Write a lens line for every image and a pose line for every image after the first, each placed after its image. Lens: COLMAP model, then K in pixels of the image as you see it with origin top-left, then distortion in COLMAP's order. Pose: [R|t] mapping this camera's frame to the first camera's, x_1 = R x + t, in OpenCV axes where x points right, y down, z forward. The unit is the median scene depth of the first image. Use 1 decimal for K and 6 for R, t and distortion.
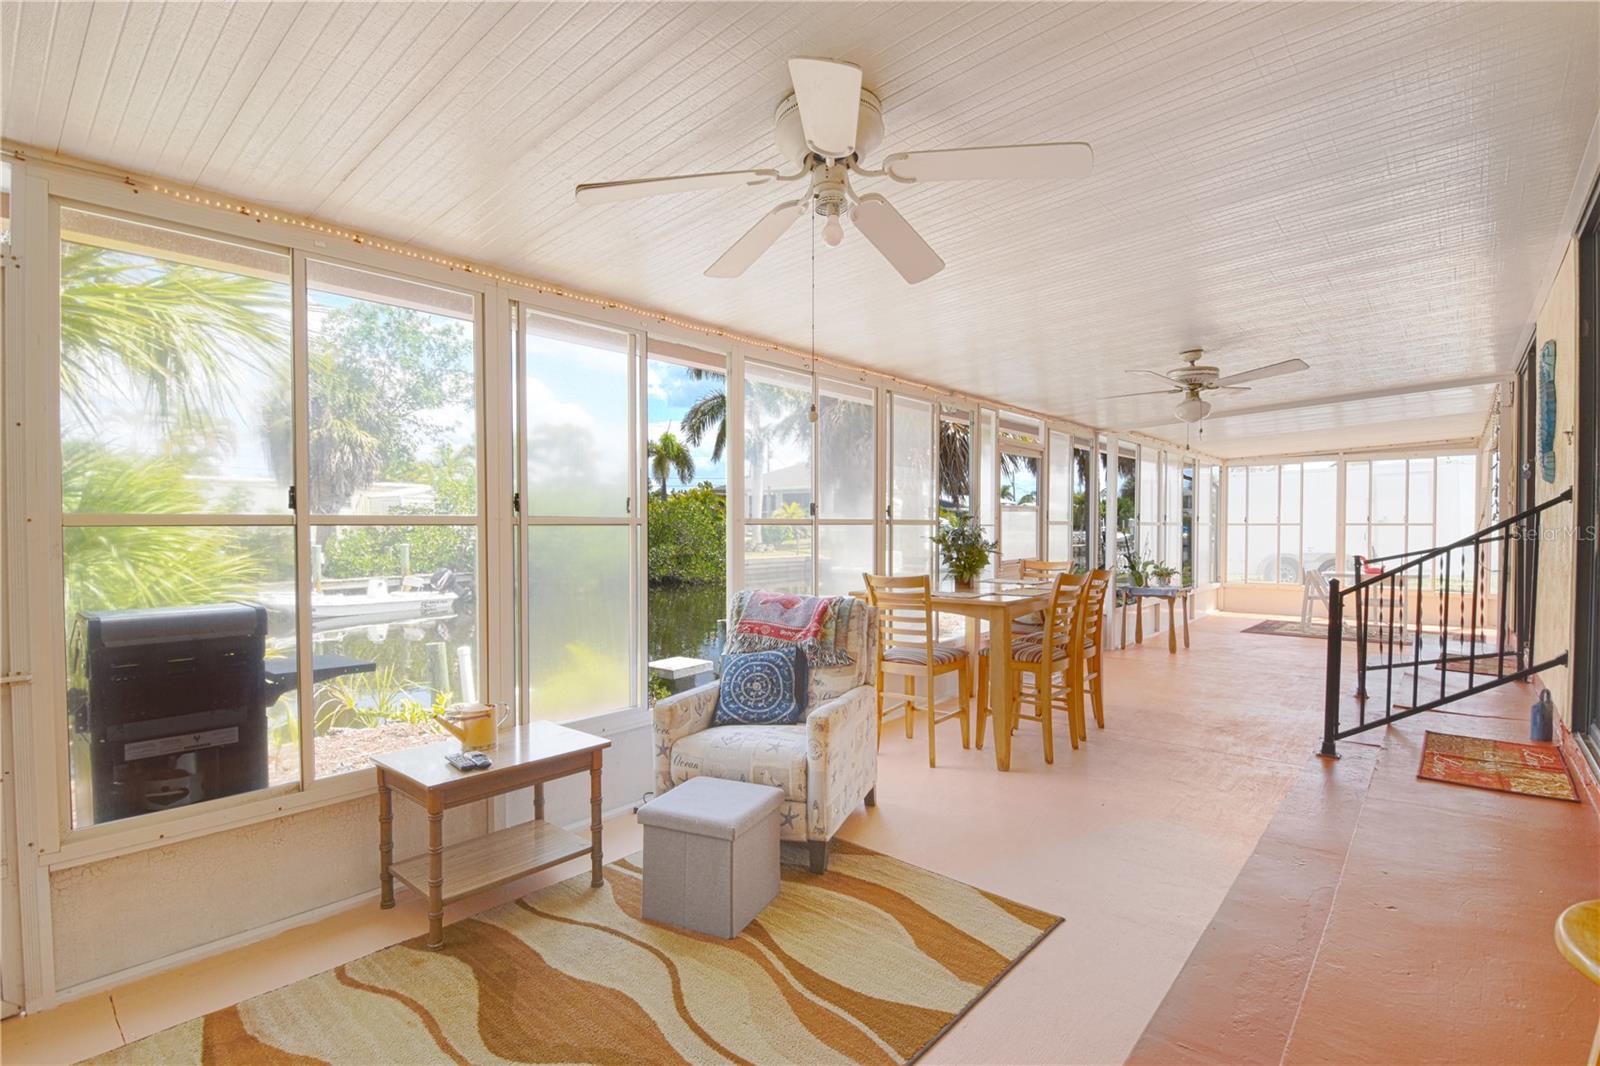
lens RADIAL K [[763.7, 0, 805.0], [0, 763.7, 538.7], [0, 0, 1]] dist [0.006219, -0.001393]
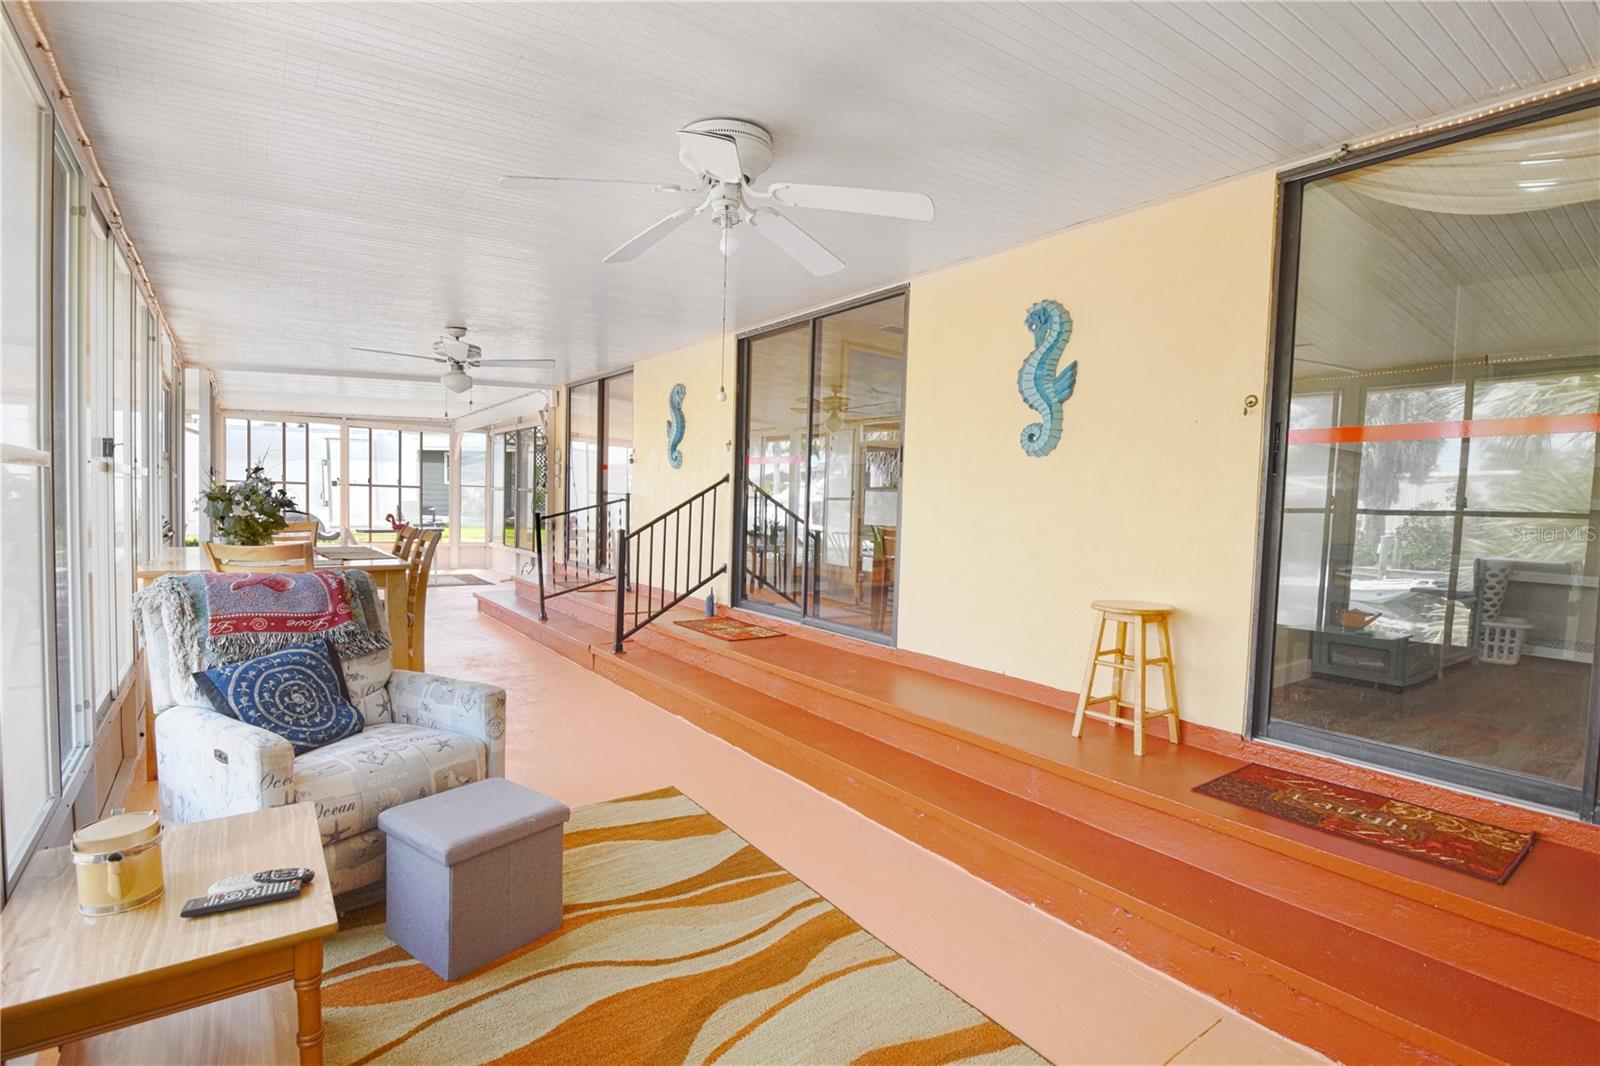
lens RADIAL K [[763.7, 0, 811.4], [0, 763.7, 543.3], [0, 0, 1]] dist [0.006219, -0.001393]
pose [[0.204097, -0.044768, 0.977927, -0.755925], [-0.015828, 0.998672, 0.049021, 0.001439], [-0.978823, -0.025483, 0.203117, 0.419010]]
